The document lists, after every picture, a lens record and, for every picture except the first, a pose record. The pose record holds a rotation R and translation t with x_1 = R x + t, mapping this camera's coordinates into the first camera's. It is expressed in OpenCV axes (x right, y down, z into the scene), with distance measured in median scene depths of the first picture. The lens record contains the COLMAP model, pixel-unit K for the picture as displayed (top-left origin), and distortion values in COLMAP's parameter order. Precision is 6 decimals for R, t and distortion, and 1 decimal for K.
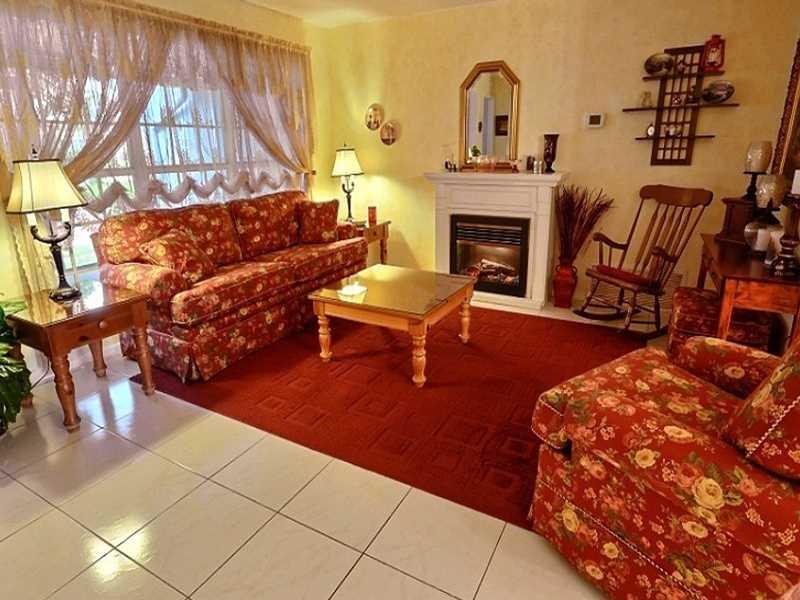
lens RADIAL K [[460.7, 0, 402.9], [0, 460.7, 292.9], [0, 0, 1]] dist [-0.003108, 0.003836]
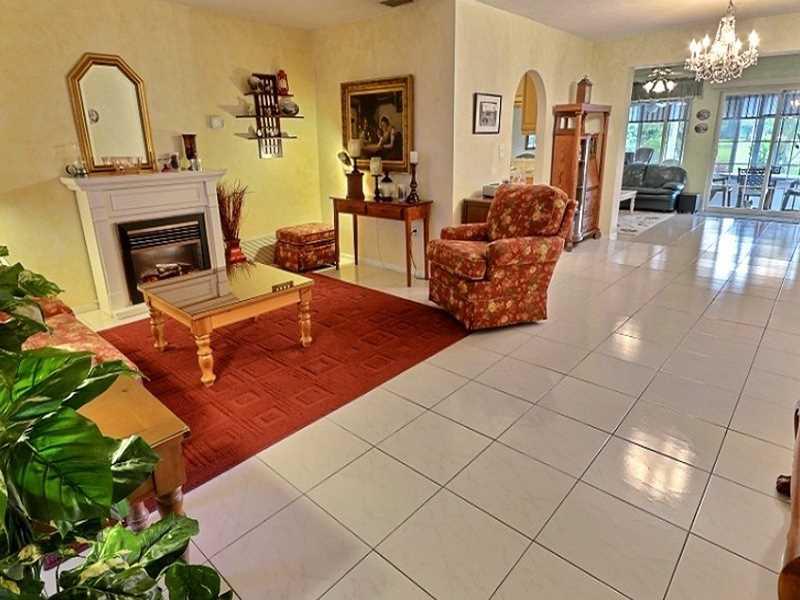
lens RADIAL K [[460.7, 0, 403.6], [0, 460.7, 304.8], [0, 0, 1]] dist [-0.003108, 0.003836]
pose [[0.214050, -0.322554, 0.922031, -0.731988], [0.312446, 0.916928, 0.248234, -0.085025], [-0.925505, 0.234951, 0.297050, 0.298191]]
